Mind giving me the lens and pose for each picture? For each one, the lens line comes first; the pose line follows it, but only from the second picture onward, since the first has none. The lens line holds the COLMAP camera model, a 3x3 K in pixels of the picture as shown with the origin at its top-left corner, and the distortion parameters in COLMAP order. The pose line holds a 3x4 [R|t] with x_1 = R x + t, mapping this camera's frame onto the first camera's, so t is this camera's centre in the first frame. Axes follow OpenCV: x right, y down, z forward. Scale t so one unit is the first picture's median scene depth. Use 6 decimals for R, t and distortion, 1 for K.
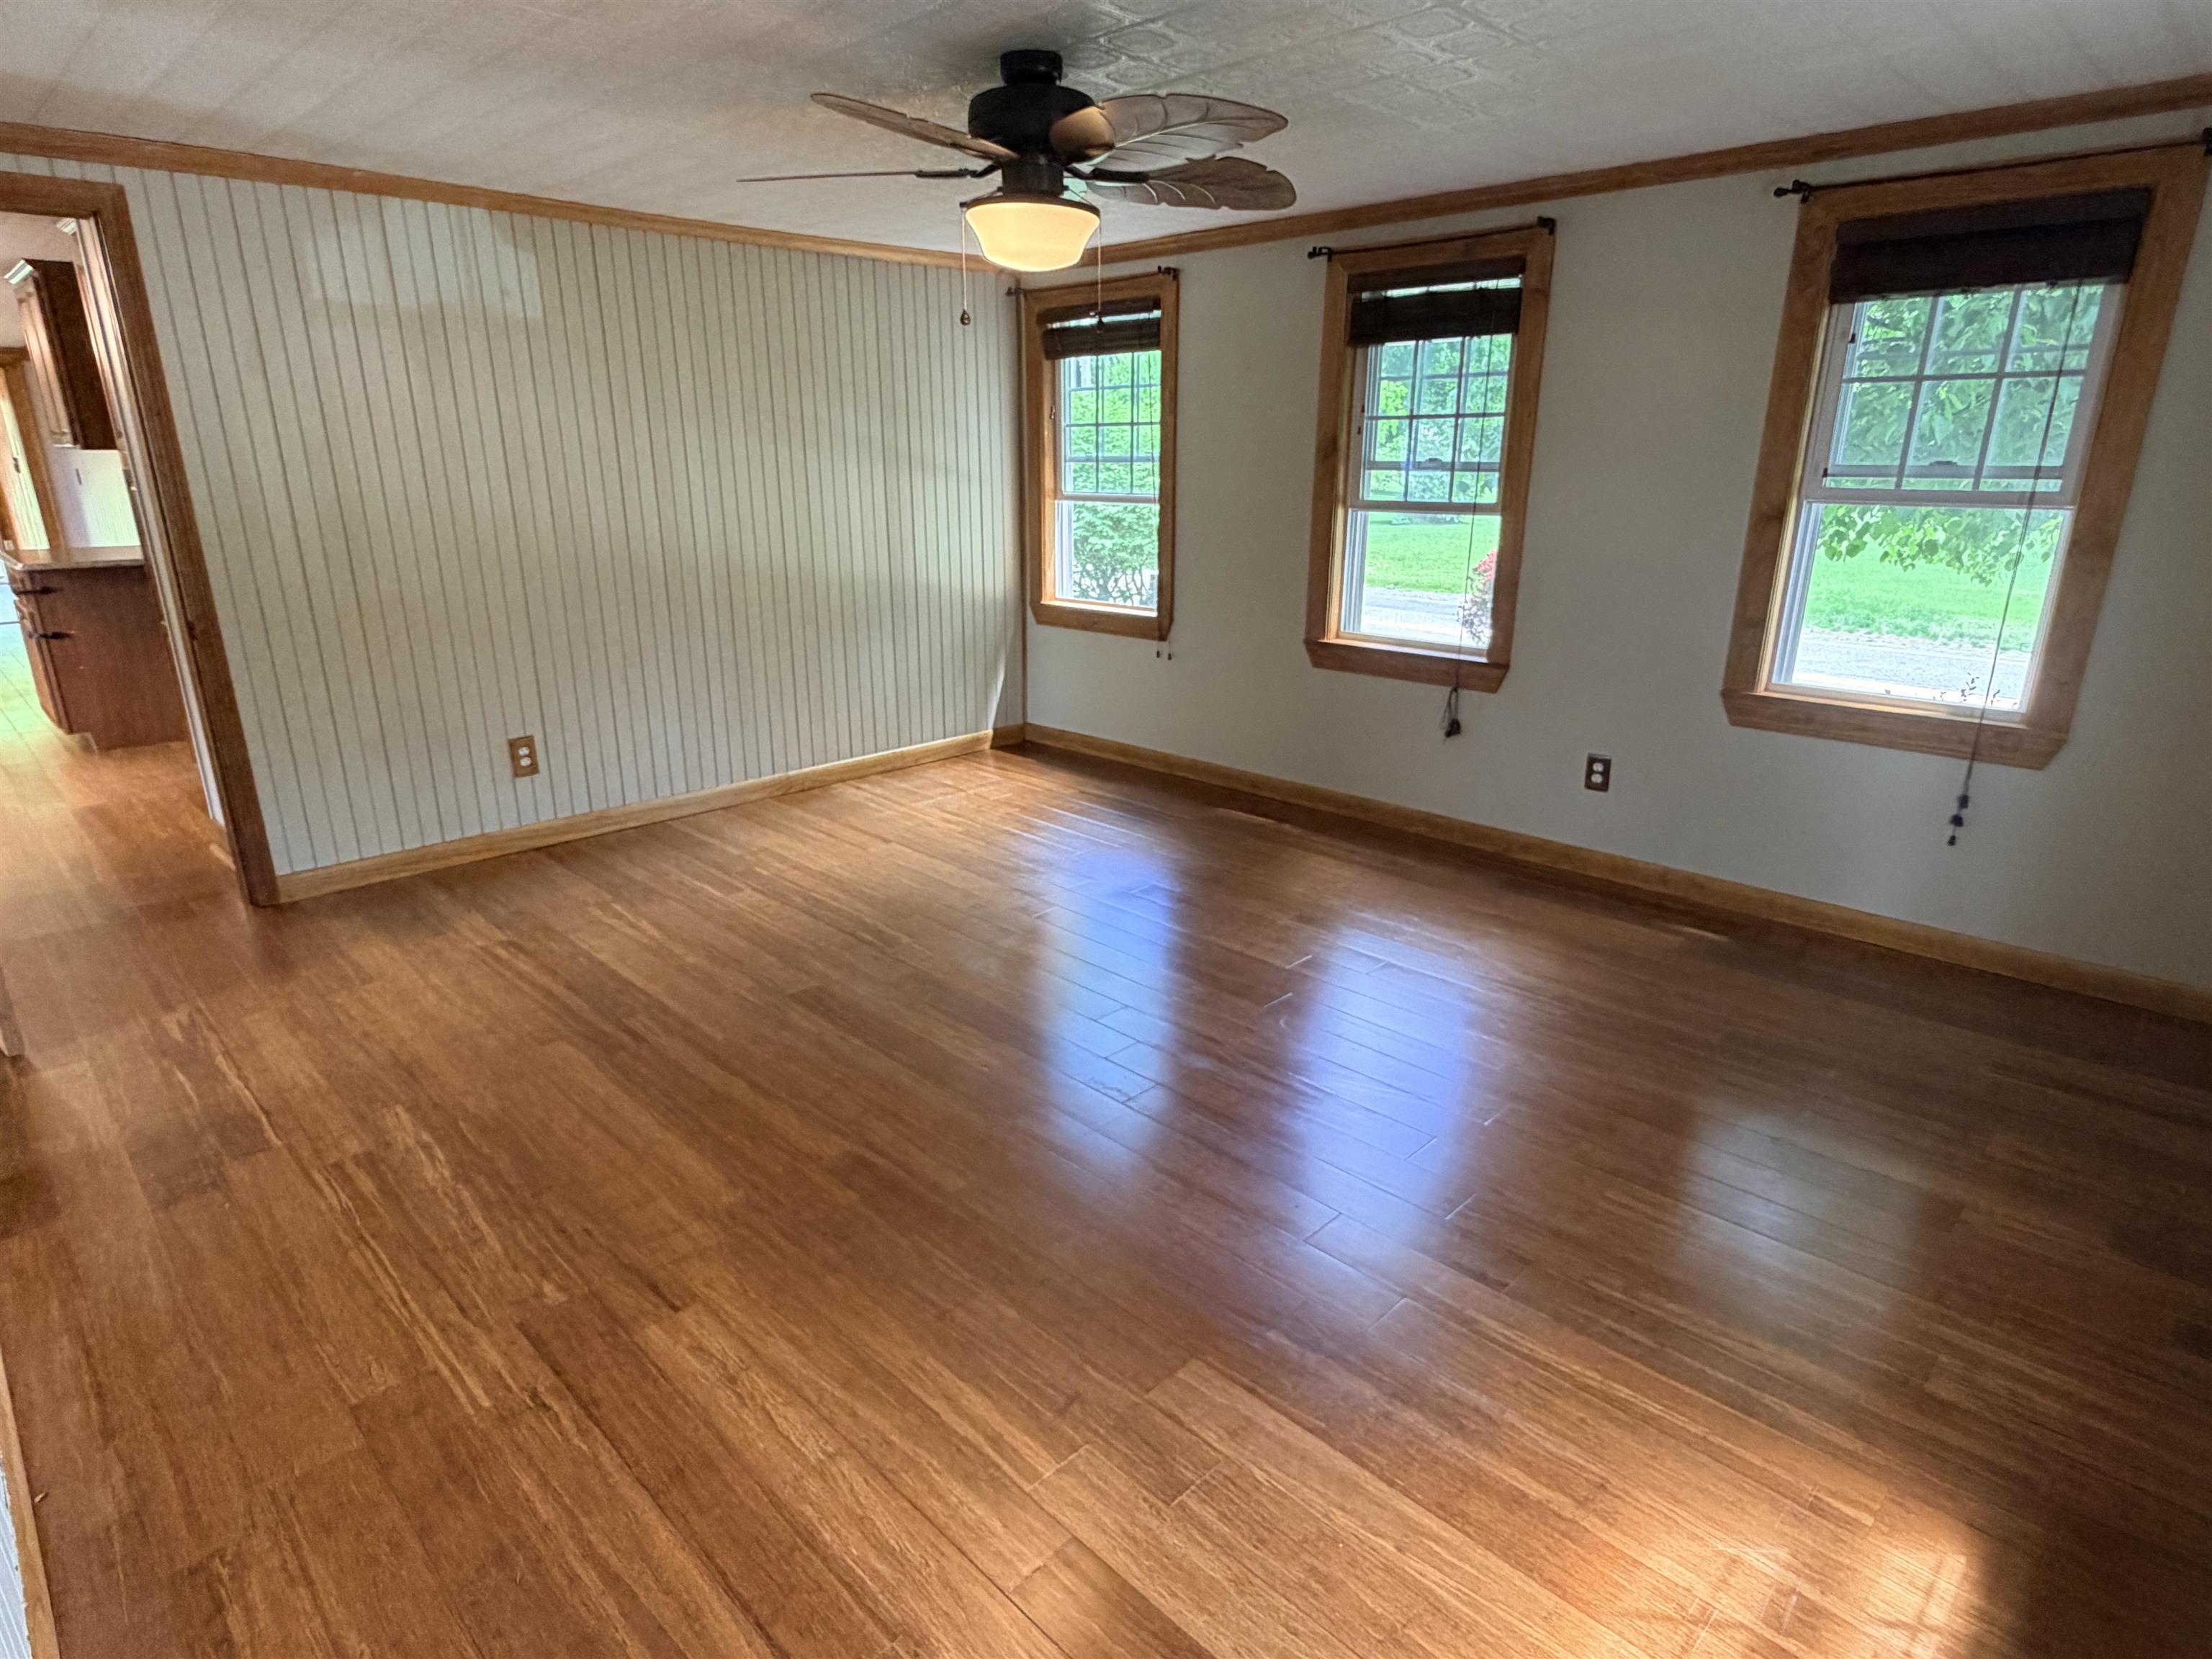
lens RADIAL K [[1215.3, 0, 1106.2], [0, 1215.3, 829.9], [0, 0, 1]] dist [-0.000329, -0.001274]
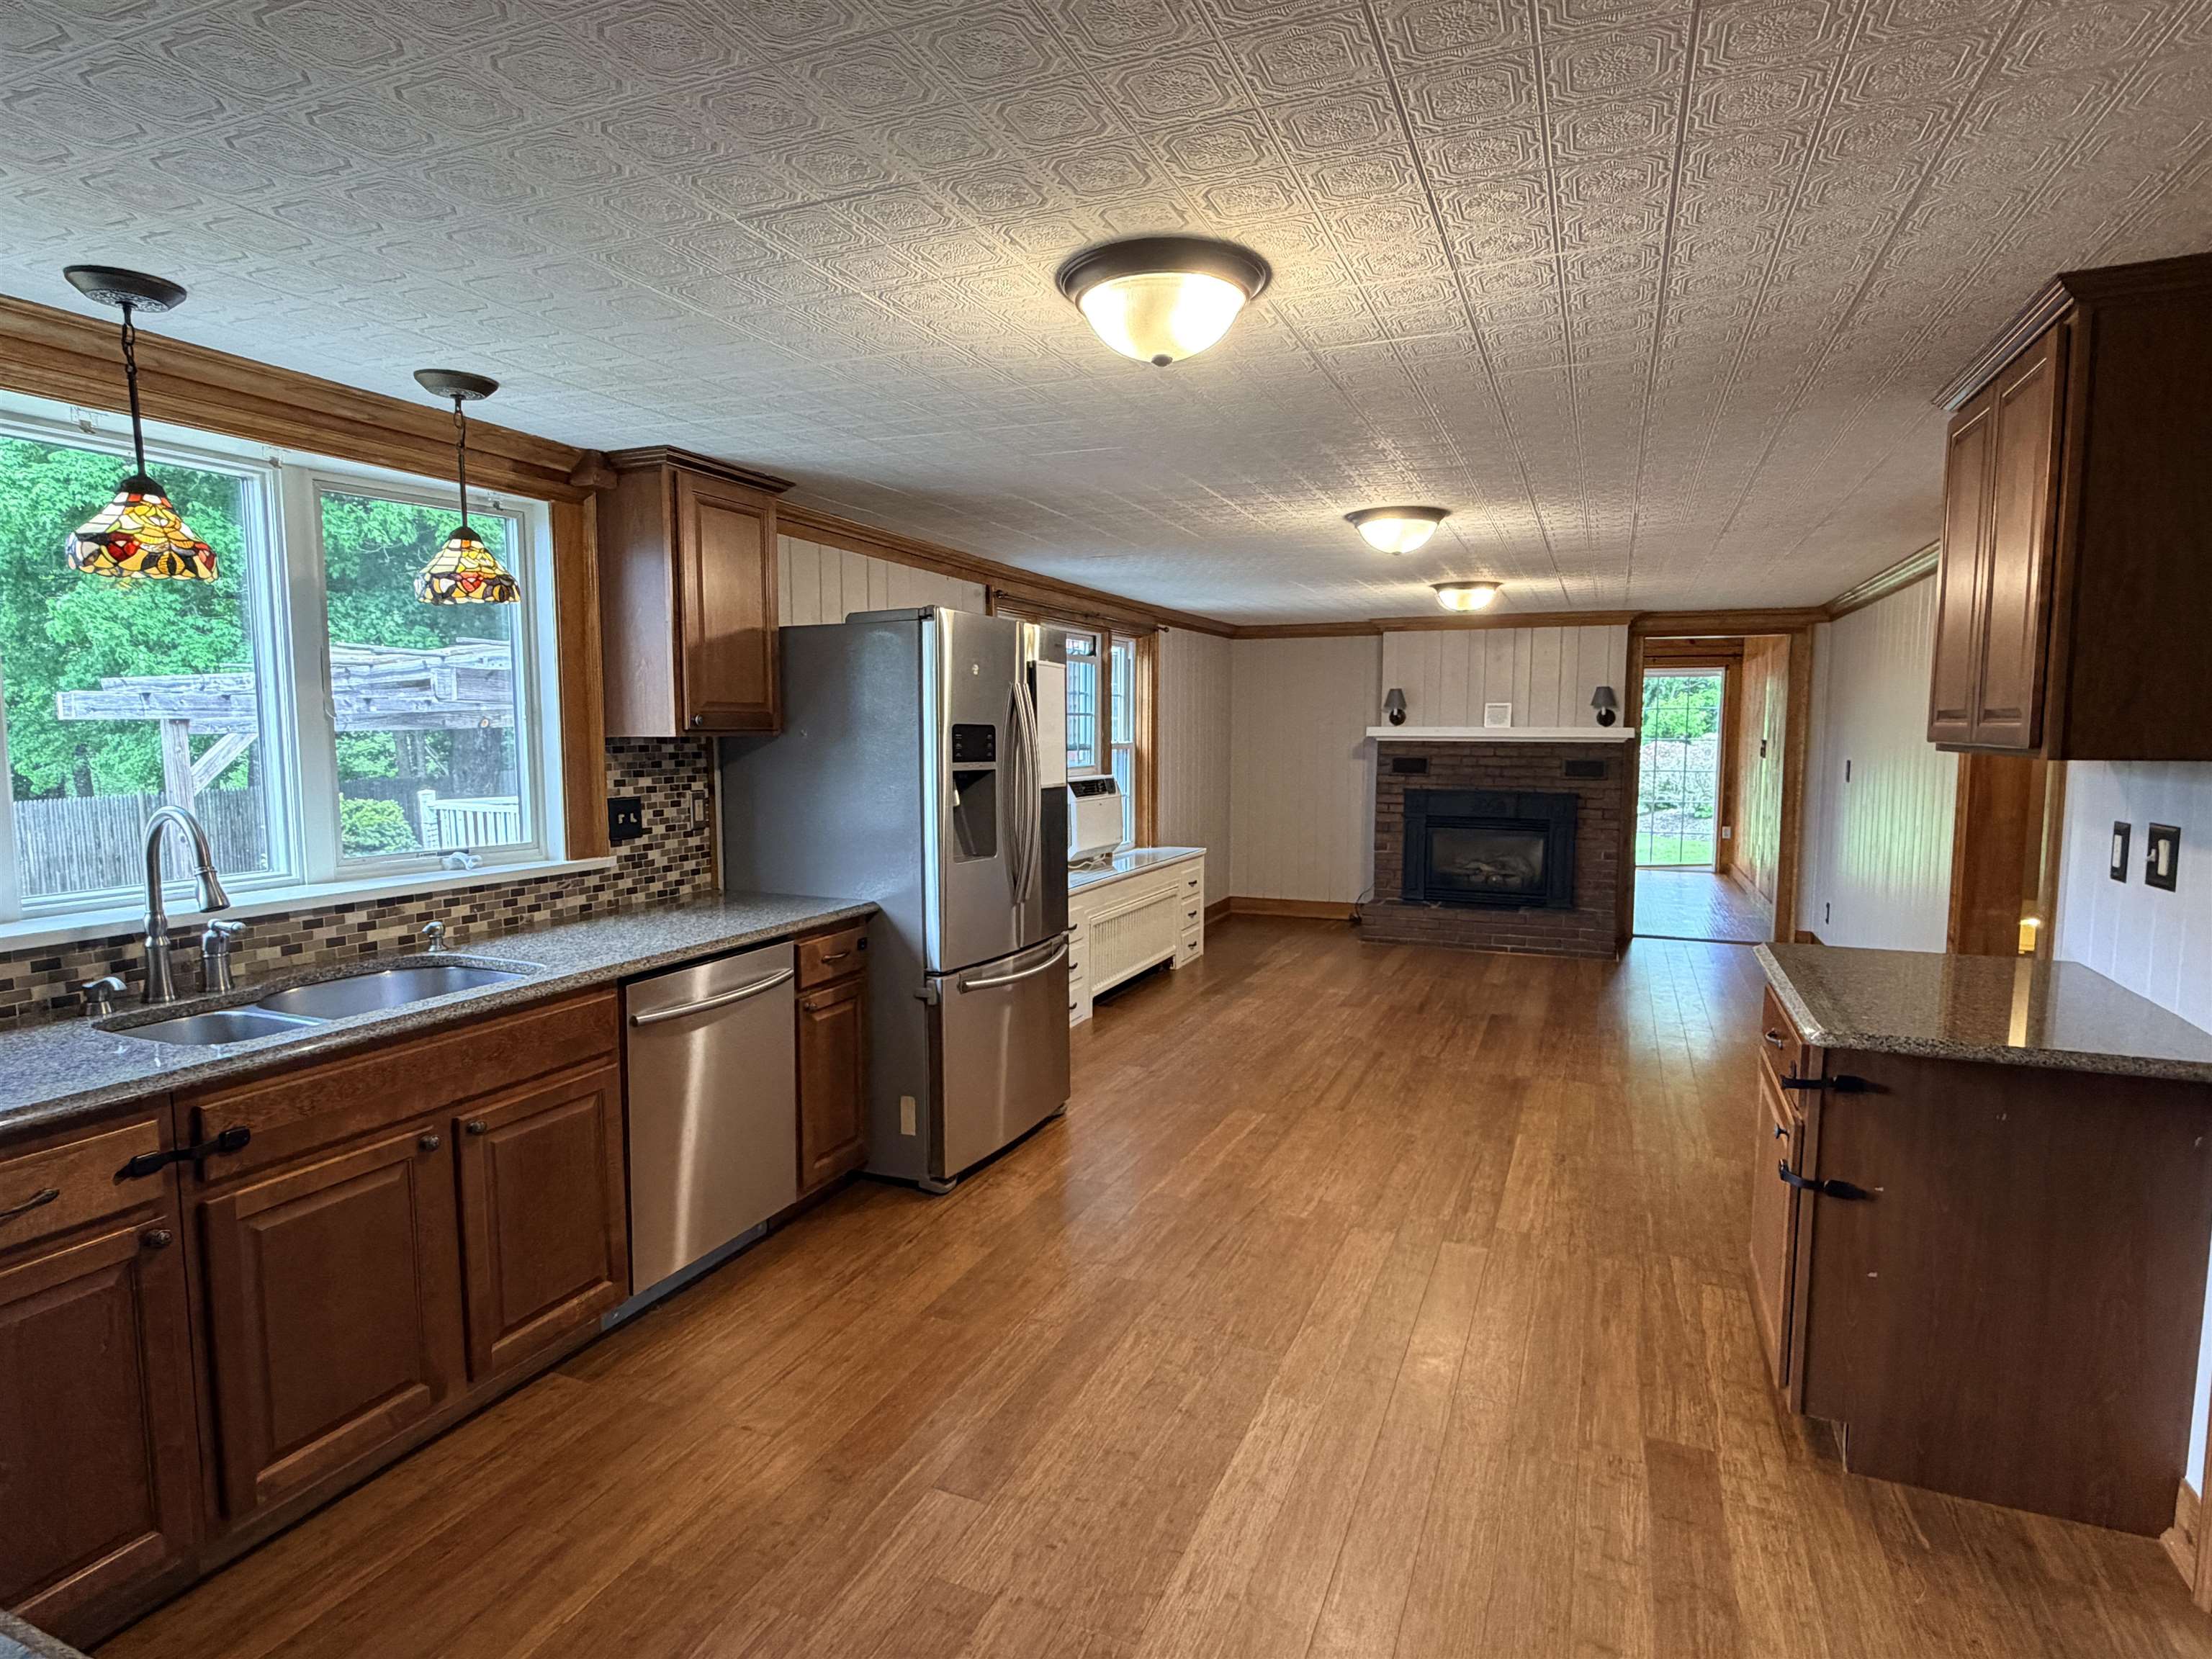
lens RADIAL K [[1187.7, 0, 1101.8], [0, 1187.7, 836.1], [0, 0, 1]] dist [-0.000463, 0.000044]
pose [[0.368140, 0.088592, -0.925540, -0.595196], [-0.283761, 0.958663, -0.021106, -0.194738], [0.885411, 0.270402, 0.378061, 0.594702]]
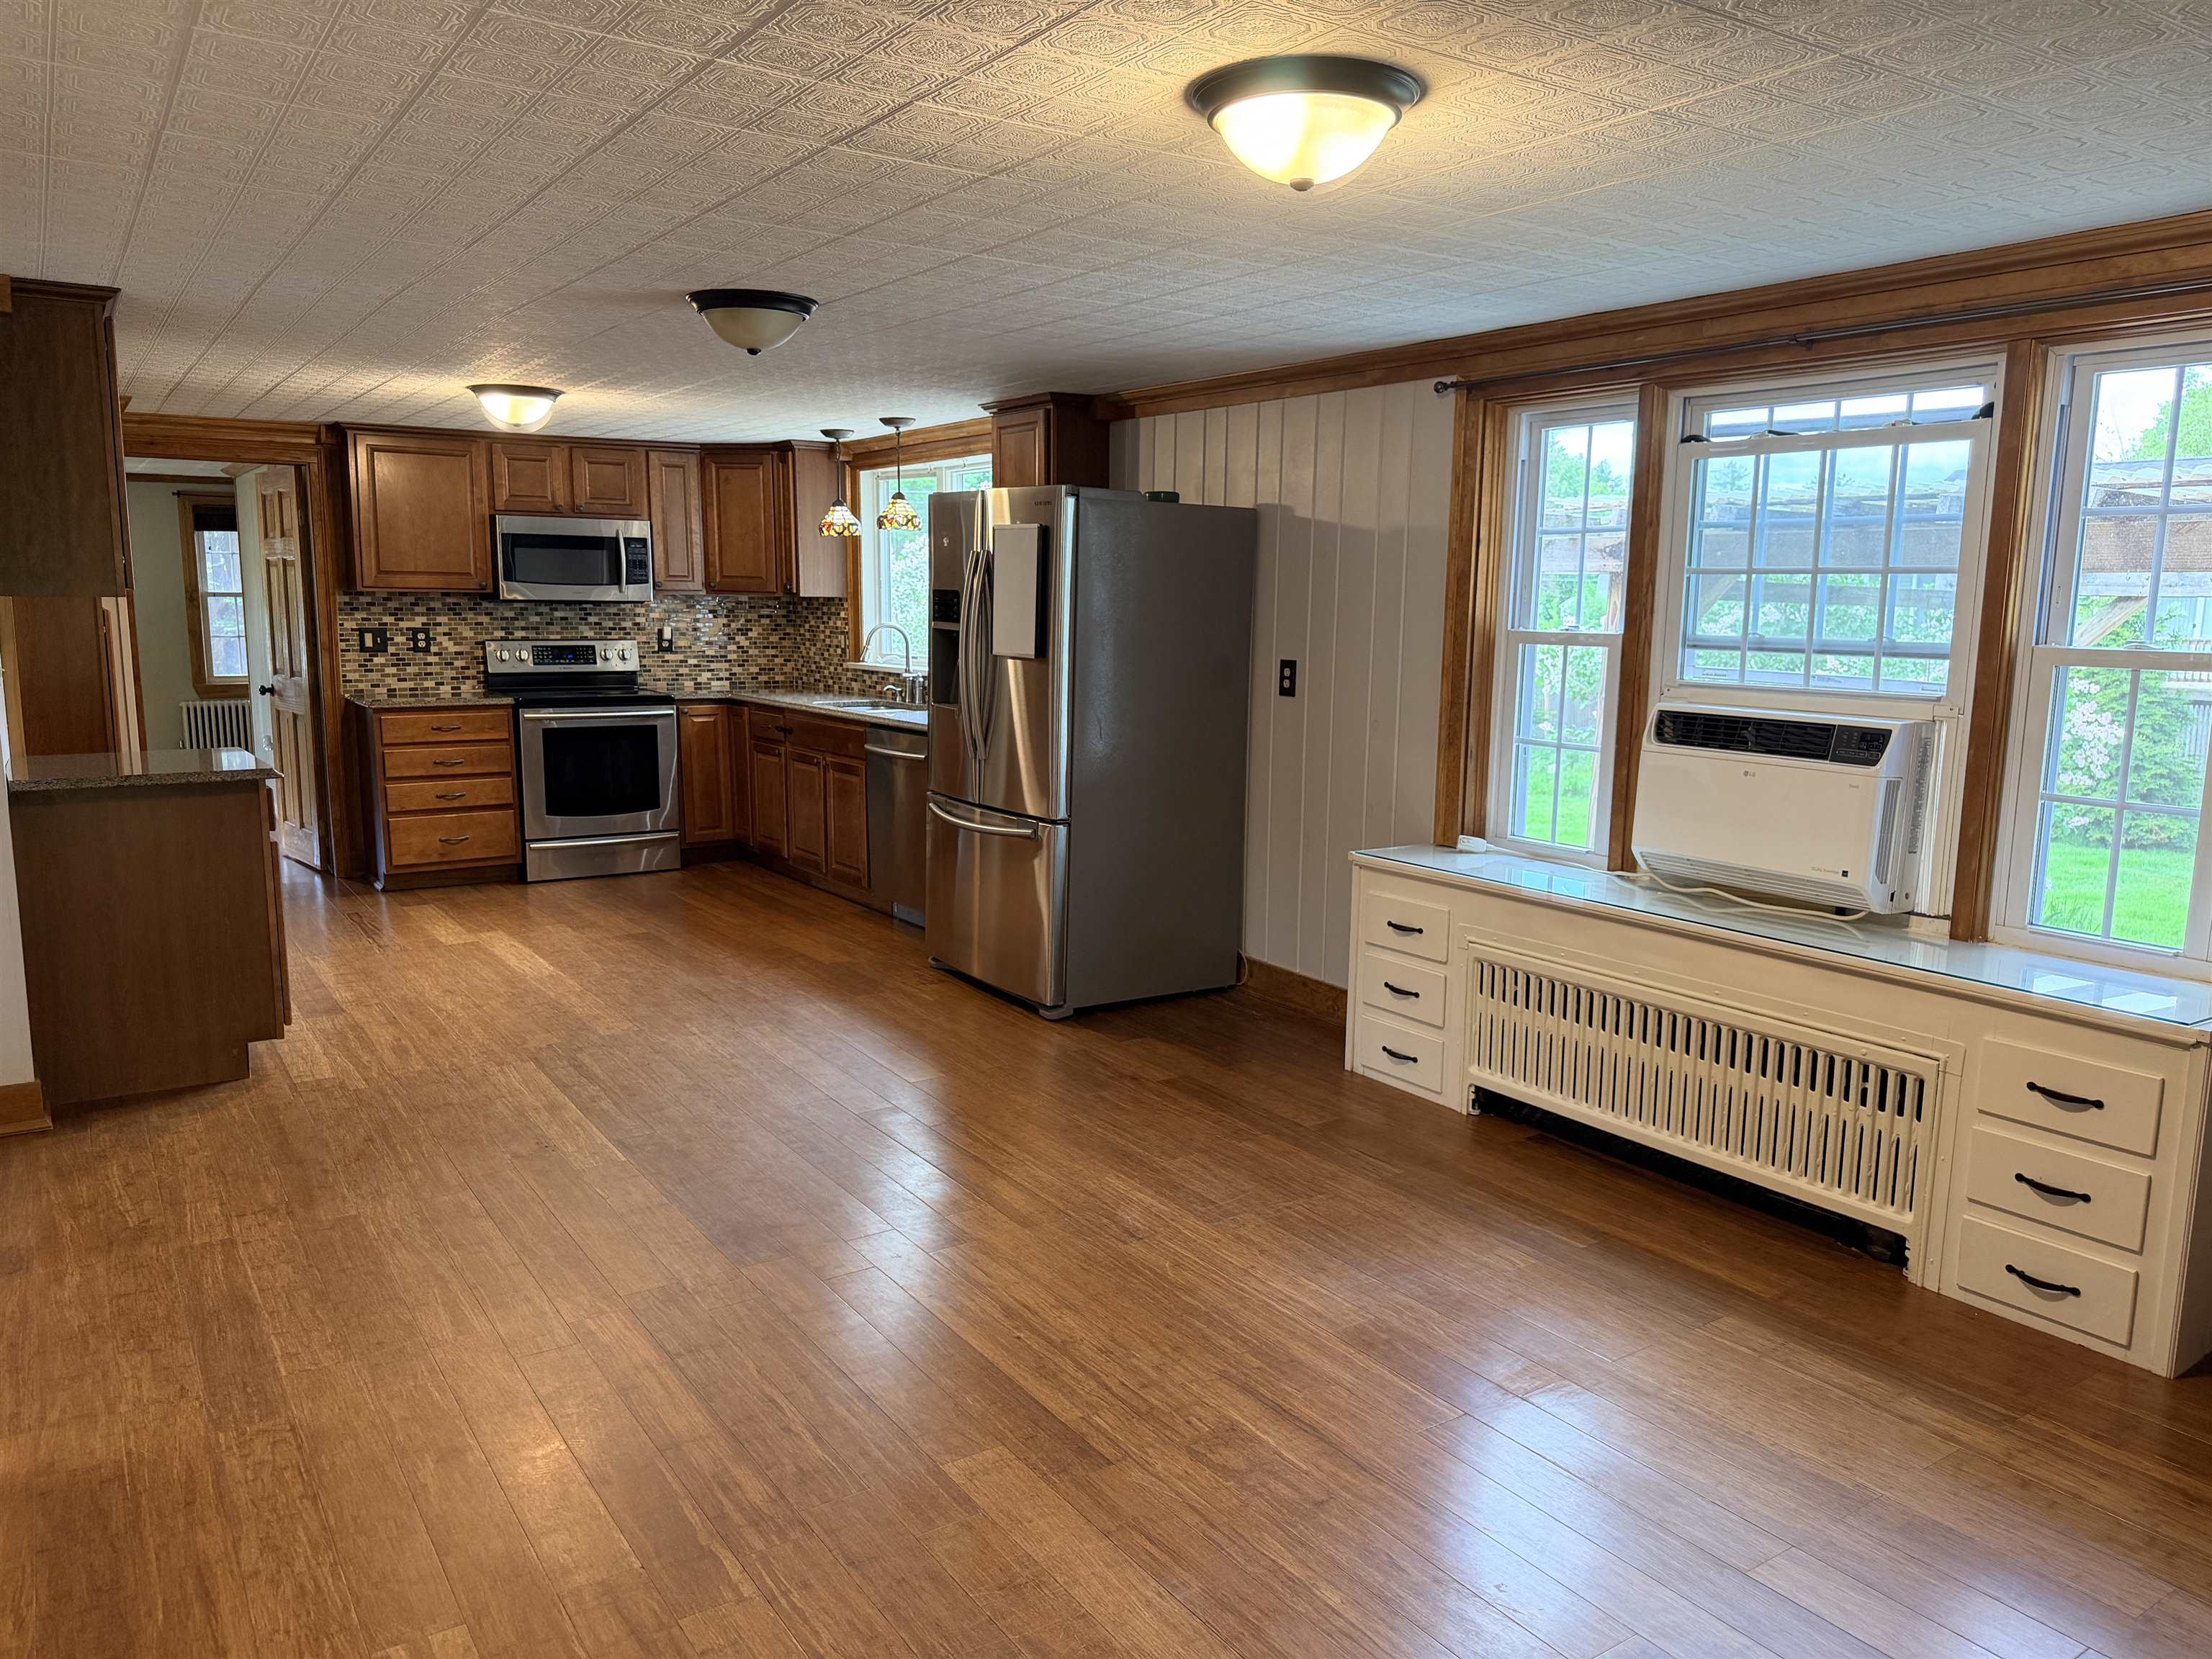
lens RADIAL K [[1556.3, 0, 1102.1], [0, 1556.3, 846.0], [0, 0, 1]] dist [0.078716, -0.115849]
pose [[-0.980541, -0.042045, 0.191760, -1.508781], [0.048642, 0.894304, 0.444808, -0.532895], [-0.190193, 0.445480, -0.874856, 1.669537]]
